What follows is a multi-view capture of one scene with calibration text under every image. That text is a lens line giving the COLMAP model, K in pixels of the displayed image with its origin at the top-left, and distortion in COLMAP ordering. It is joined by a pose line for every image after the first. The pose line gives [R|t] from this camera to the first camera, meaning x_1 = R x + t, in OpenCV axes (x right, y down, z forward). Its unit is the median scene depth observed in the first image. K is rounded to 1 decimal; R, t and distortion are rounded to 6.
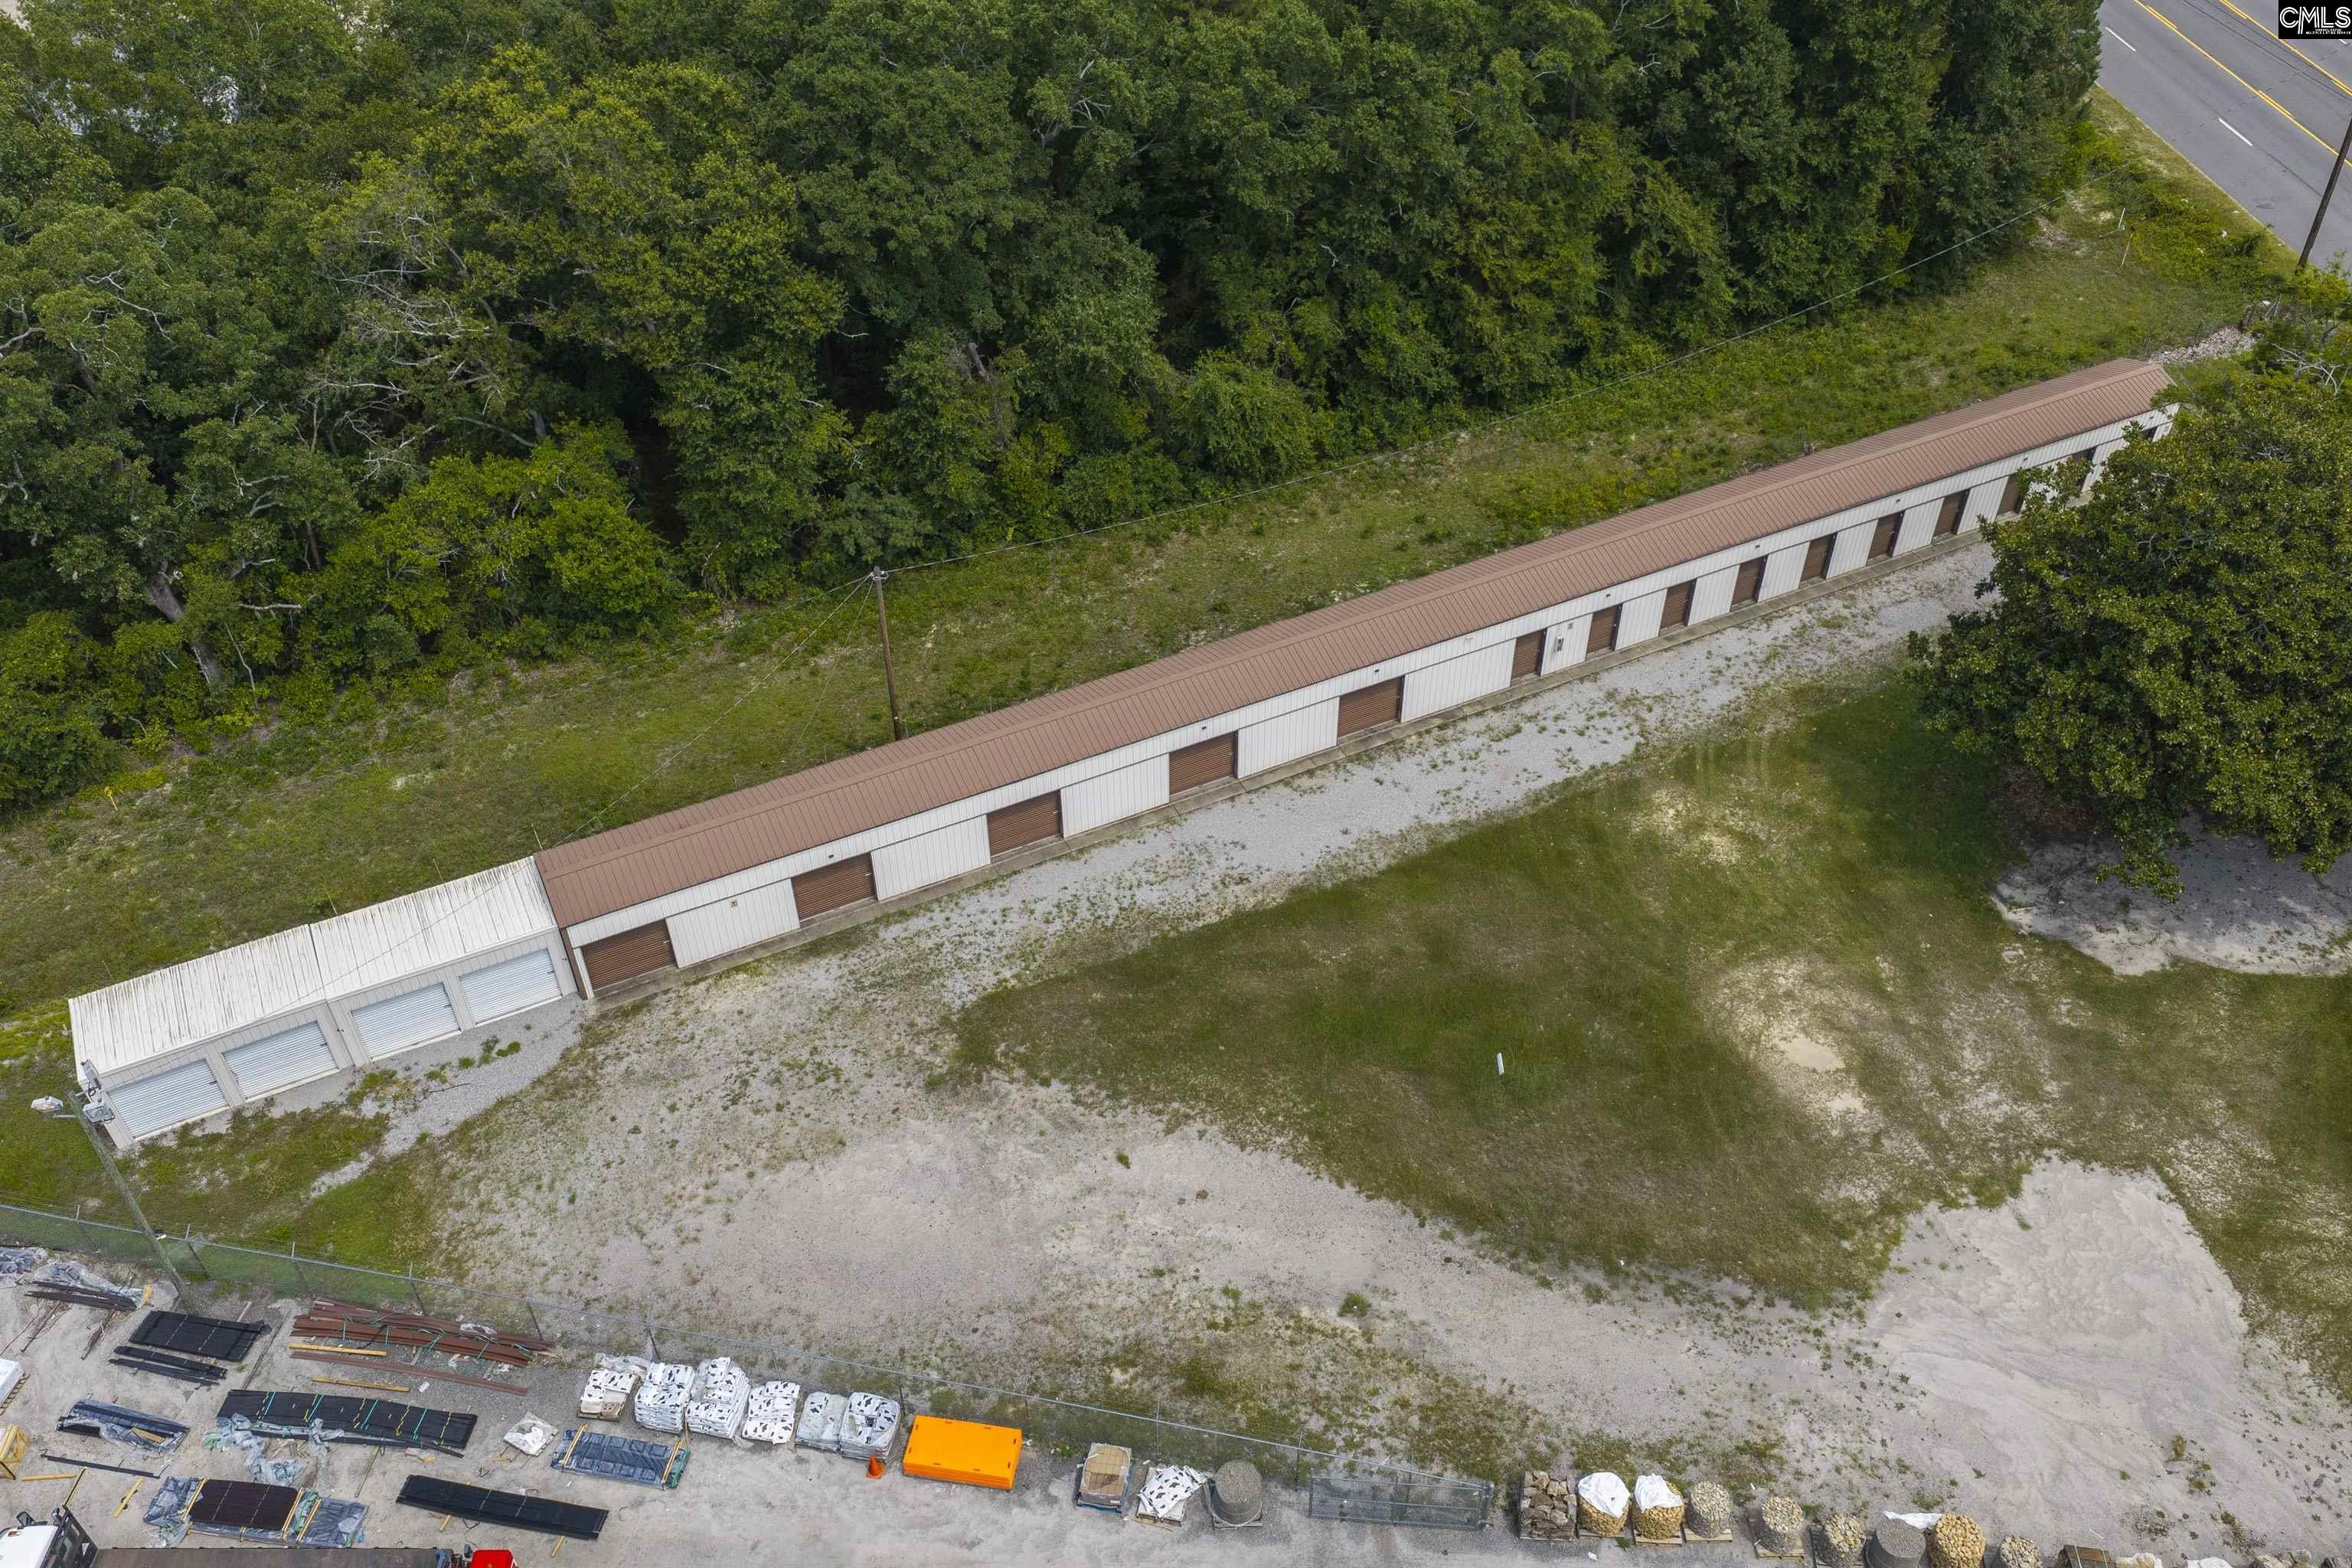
lens RADIAL K [[1950.6, 0, 1174.7], [0, 1950.6, 789.4], [0, 0, 1]] dist [0.013461, -0.032247]
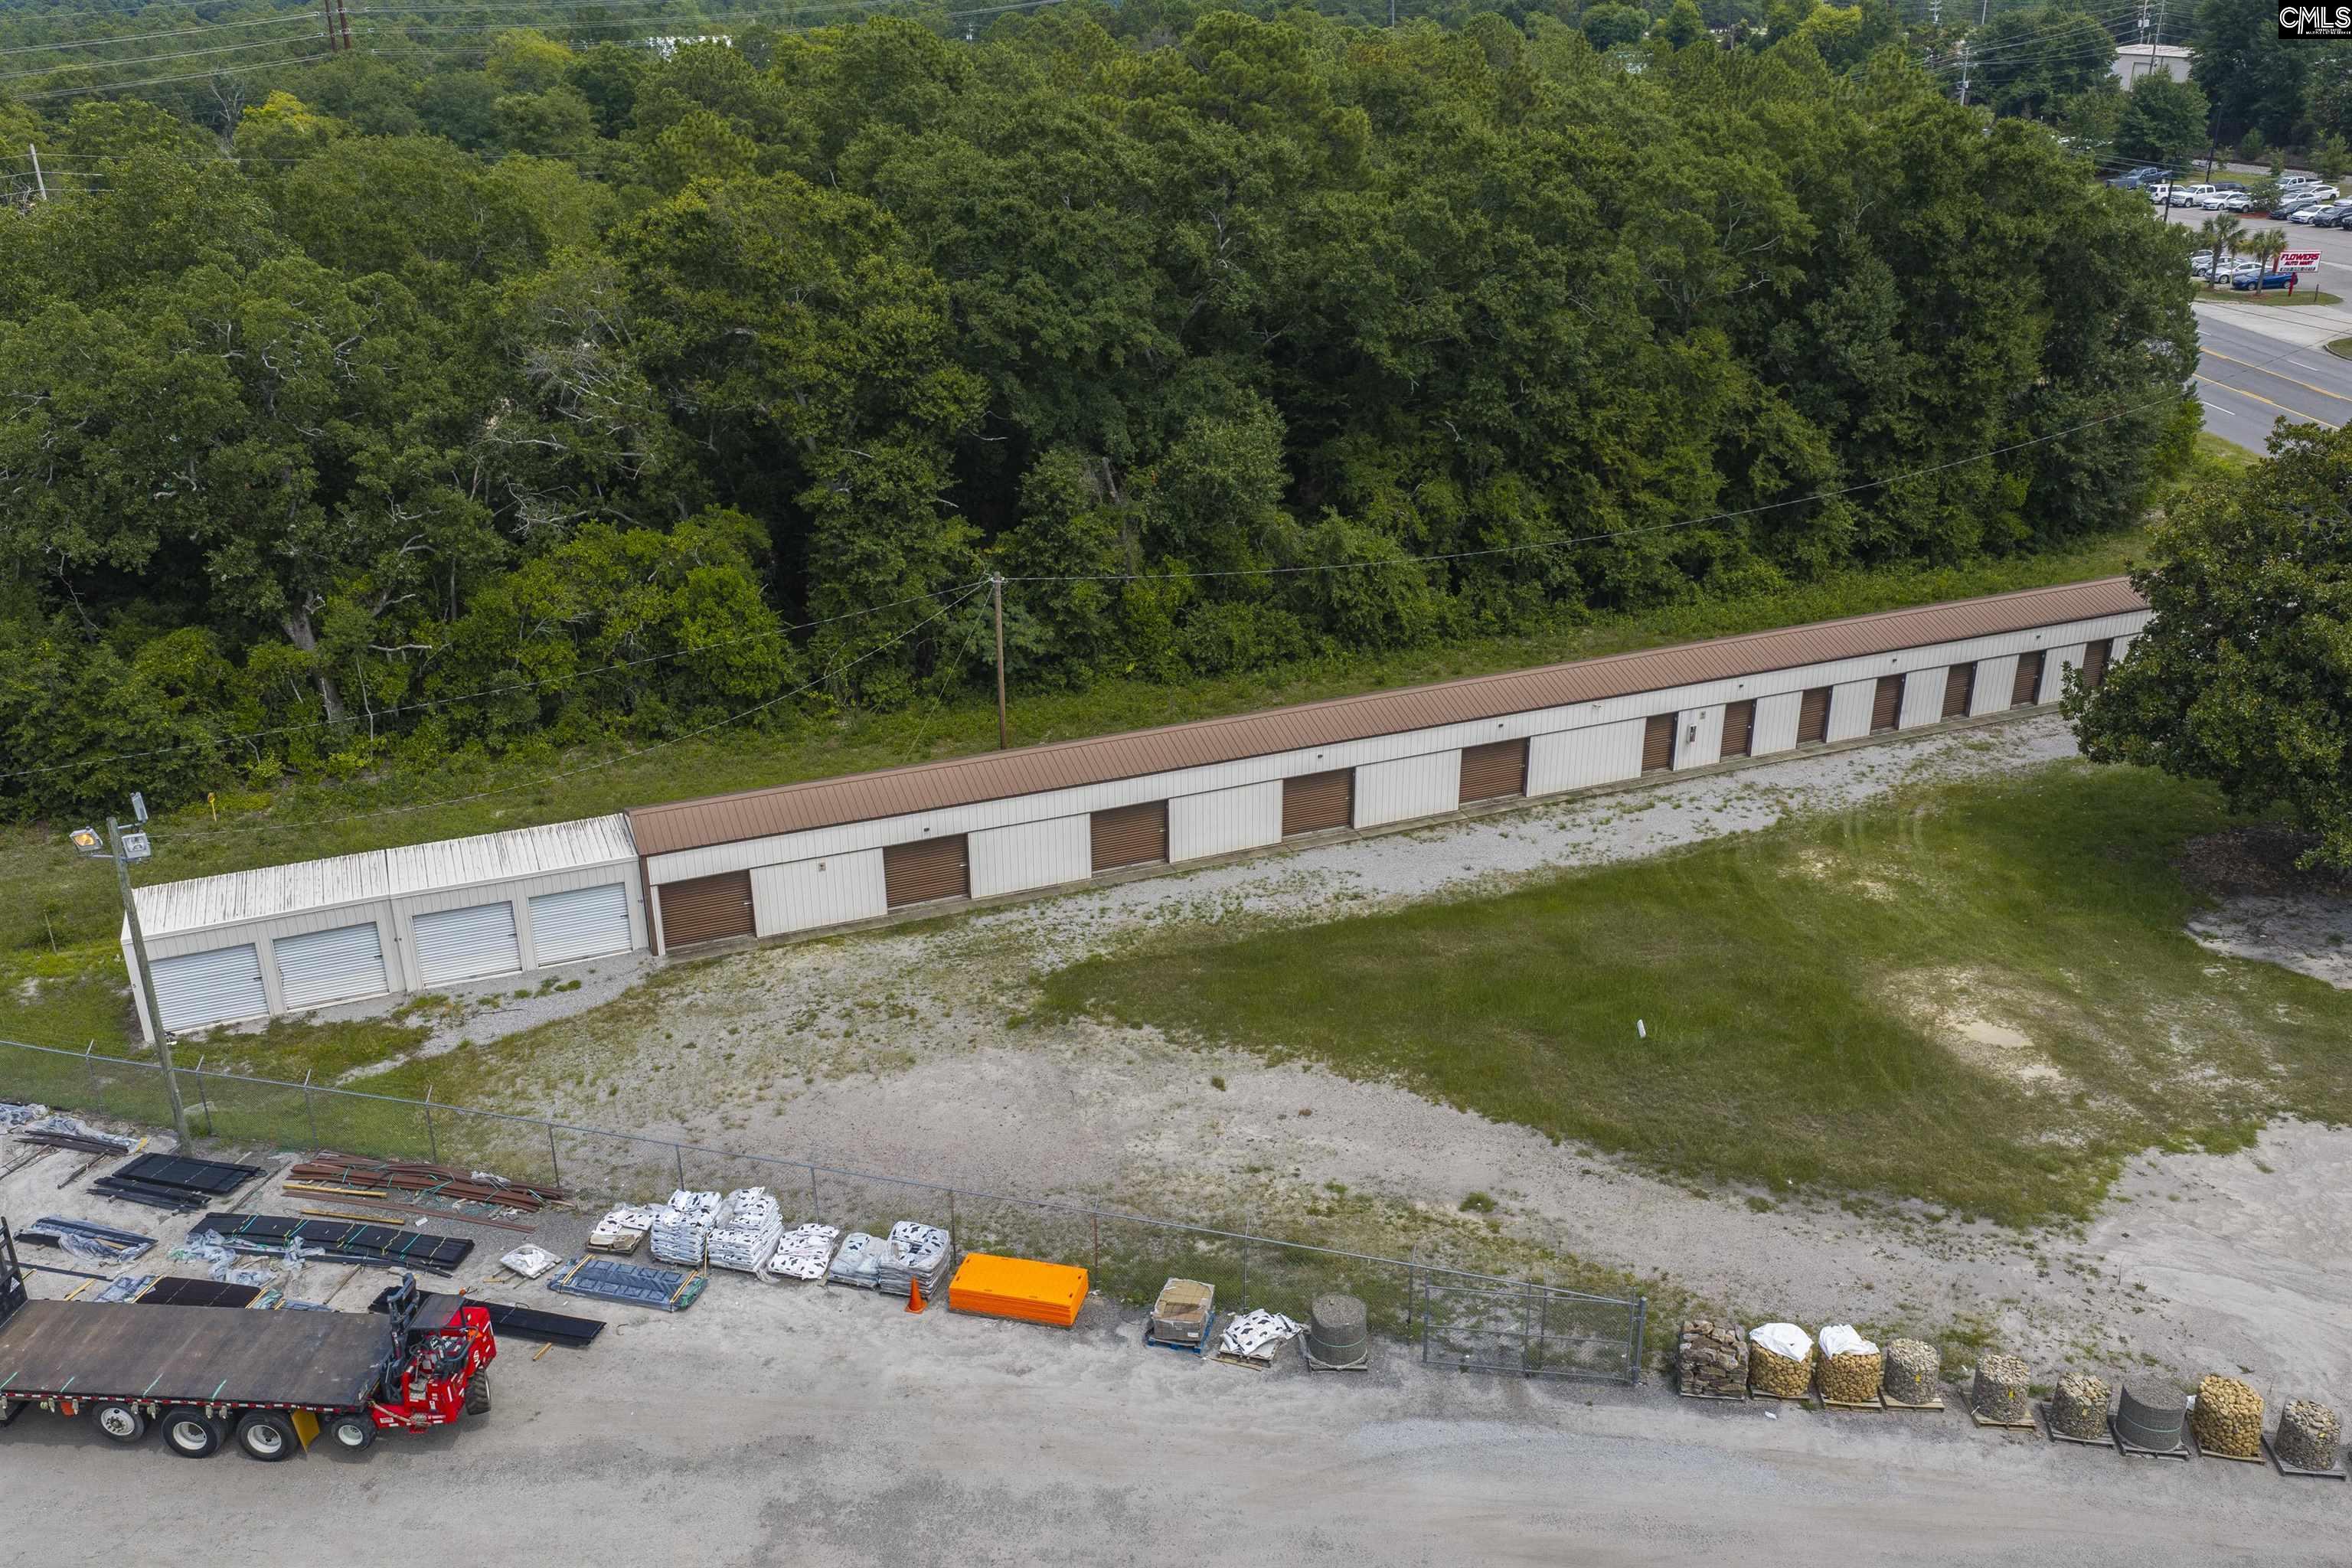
lens RADIAL K [[1950.6, 0, 1171.8], [0, 1950.6, 791.1], [0, 0, 1]] dist [0.013461, -0.032247]
pose [[0.997259, 0.029185, -0.067997, 0.008178], [-0.049496, 0.946189, -0.319808, 0.308795], [0.055004, 0.322297, 0.945039, 0.093368]]
